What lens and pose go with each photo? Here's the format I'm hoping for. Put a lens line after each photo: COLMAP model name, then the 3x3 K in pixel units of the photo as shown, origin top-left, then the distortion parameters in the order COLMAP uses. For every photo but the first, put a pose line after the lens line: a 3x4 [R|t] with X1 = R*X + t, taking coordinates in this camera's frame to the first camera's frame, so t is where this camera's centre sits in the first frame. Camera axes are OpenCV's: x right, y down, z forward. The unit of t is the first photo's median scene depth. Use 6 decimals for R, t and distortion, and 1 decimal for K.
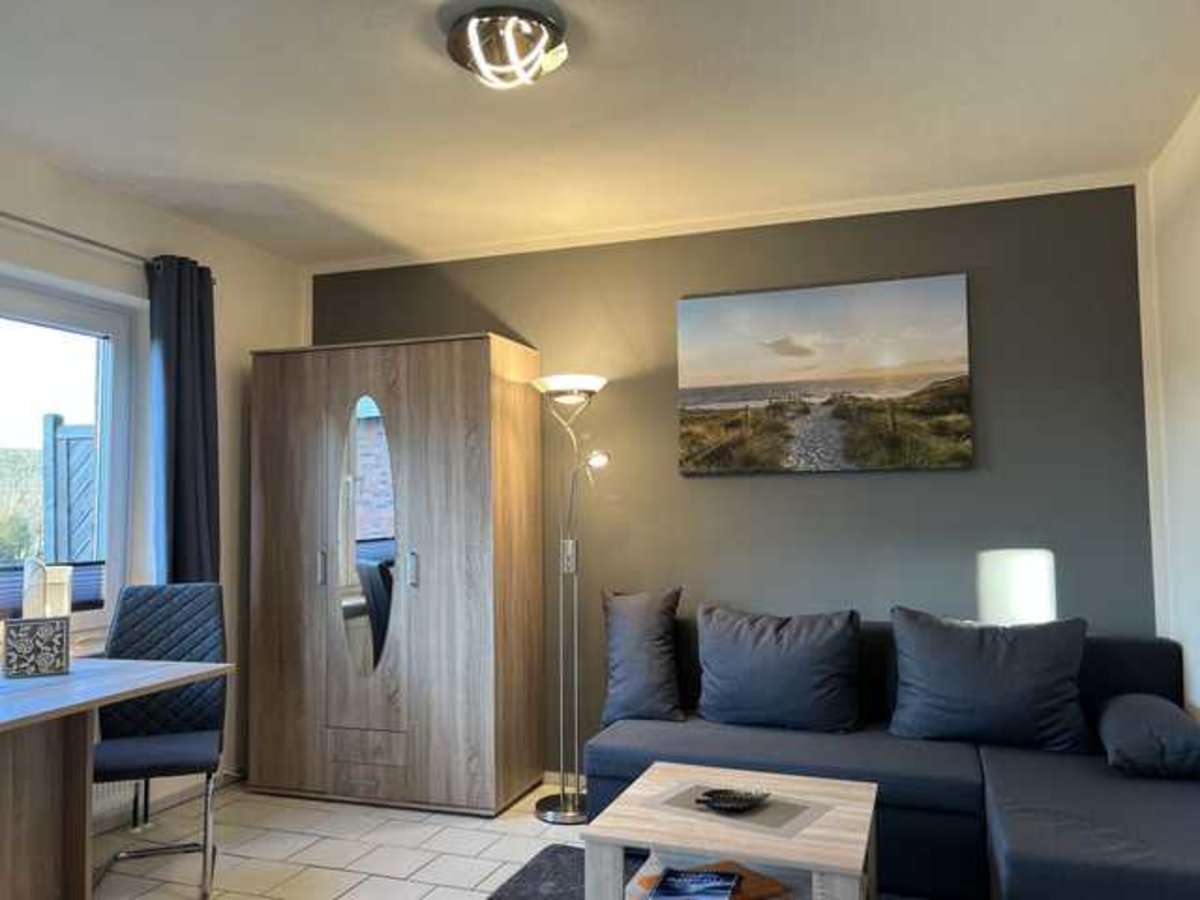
lens RADIAL K [[924.9, 0, 591.9], [0, 924.9, 454.1], [0, 0, 1]] dist [0.013731, 0.001949]
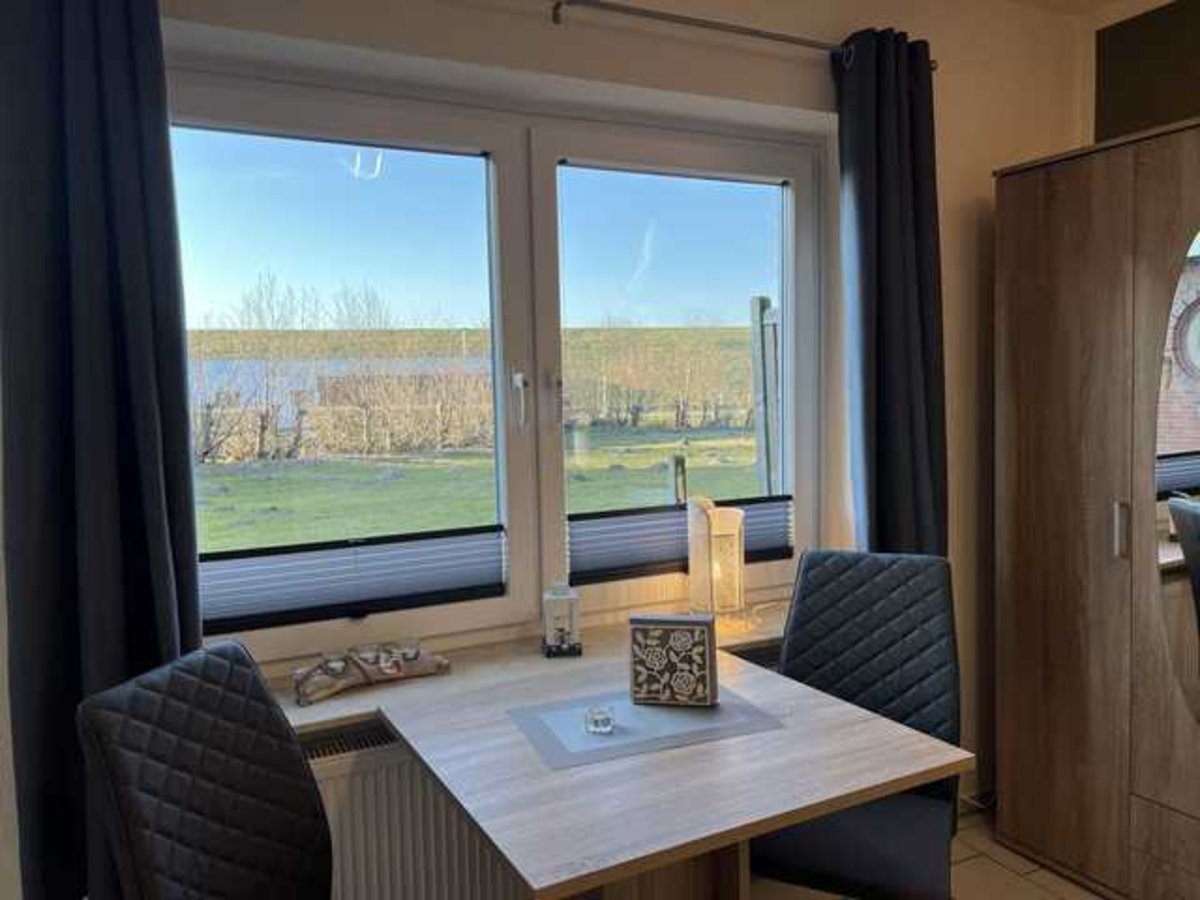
lens RADIAL K [[924.9, 0, 591.9], [0, 924.9, 454.1], [0, 0, 1]] dist [0.013731, 0.001949]
pose [[0.732675, 0.038201, -0.679506, -0.151541], [0.058610, 0.991173, 0.118919, -0.014236], [0.678051, -0.126955, 0.723968, 0.385145]]
